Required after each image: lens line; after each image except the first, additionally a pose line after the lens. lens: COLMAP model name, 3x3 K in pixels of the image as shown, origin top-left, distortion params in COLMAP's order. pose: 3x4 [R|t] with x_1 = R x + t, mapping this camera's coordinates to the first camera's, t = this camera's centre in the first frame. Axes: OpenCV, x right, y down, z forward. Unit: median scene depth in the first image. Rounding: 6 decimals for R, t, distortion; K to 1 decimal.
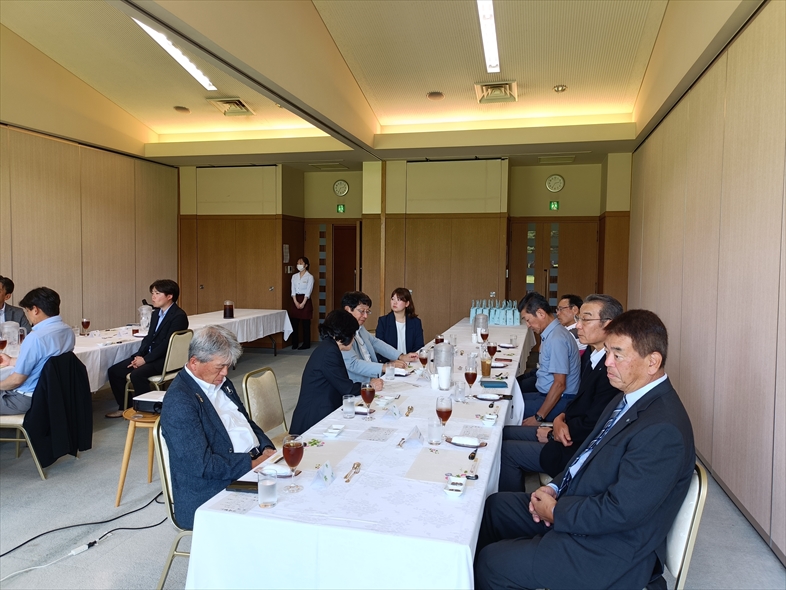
lens RADIAL K [[625.9, 0, 392.8], [0, 625.9, 293.9], [0, 0, 1]] dist [0.079808, -0.009400]
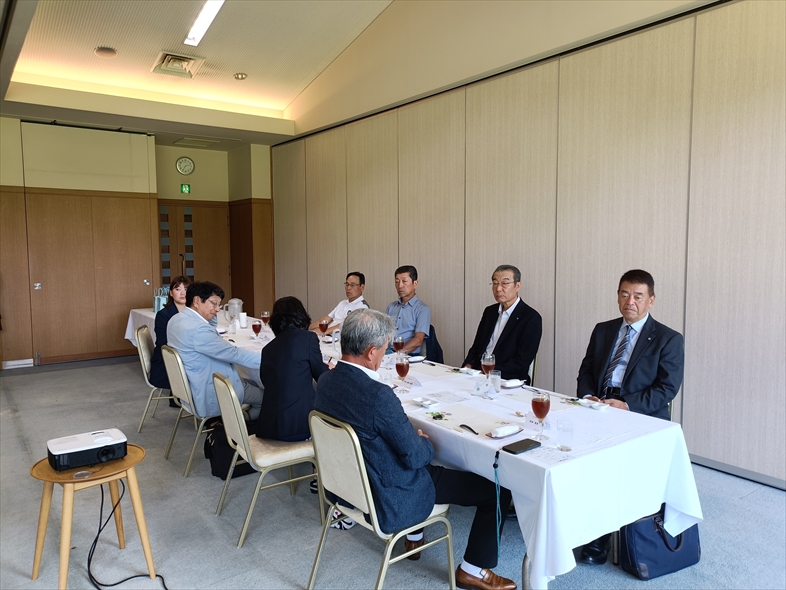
lens RADIAL K [[625.9, 0, 394.6], [0, 625.9, 296.9], [0, 0, 1]] dist [0.079808, -0.009400]
pose [[0.611812, -0.085621, 0.786355, -0.471864], [0.063693, 0.996229, 0.058917, -0.012895], [-0.788435, 0.014039, 0.614958, 0.193520]]
